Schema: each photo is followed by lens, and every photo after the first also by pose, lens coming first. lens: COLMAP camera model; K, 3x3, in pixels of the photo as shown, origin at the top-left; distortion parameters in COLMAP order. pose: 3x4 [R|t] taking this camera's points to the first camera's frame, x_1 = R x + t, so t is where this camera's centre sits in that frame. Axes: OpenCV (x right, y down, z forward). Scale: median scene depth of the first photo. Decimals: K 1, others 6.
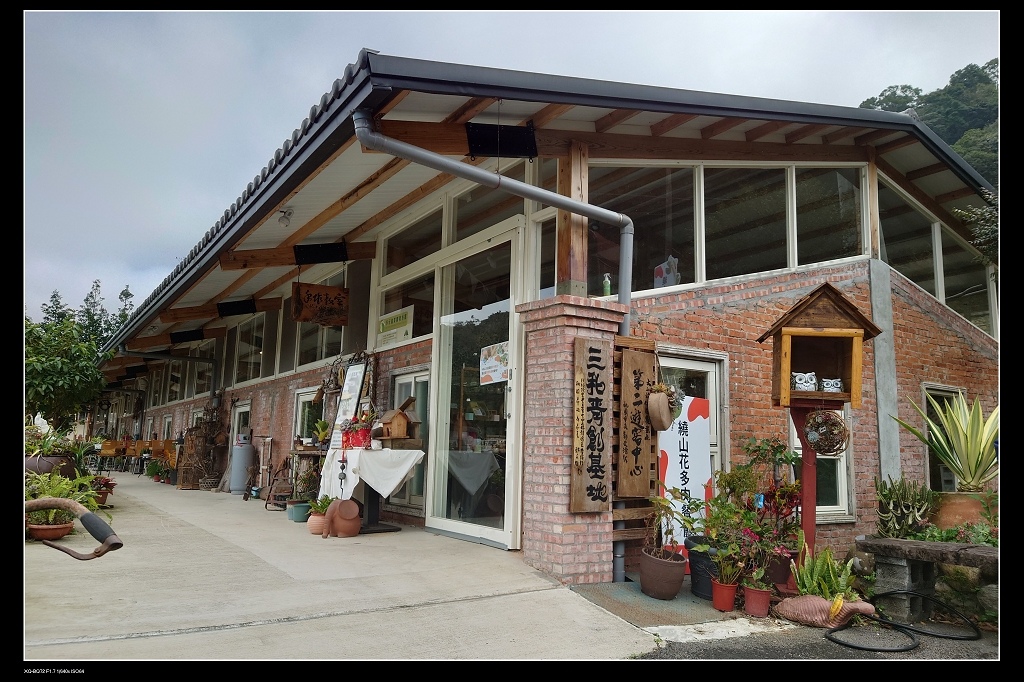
lens RADIAL K [[751.1, 0, 512.0], [0, 751.1, 341.0], [0, 0, 1]] dist [0.046720, 0.000910]
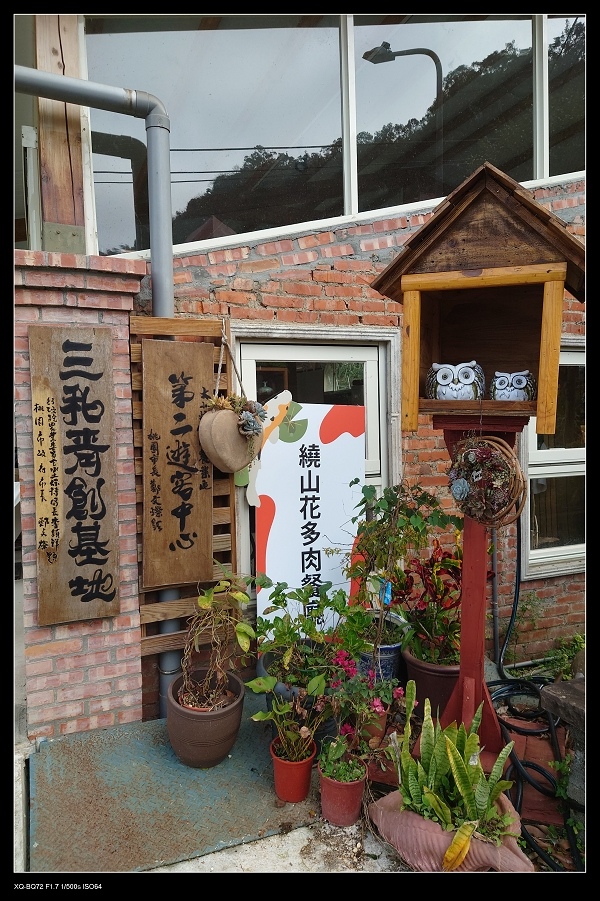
lens RADIAL K [[660.8, 0, 257.3], [0, 660.8, 446.9], [0, 0, 1]] dist [0.046720, 0.000910]
pose [[0.979517, -0.036355, -0.198050, 0.341292], [0.071438, 0.982328, 0.172995, 0.010243], [0.188261, -0.183600, 0.964805, 0.527669]]
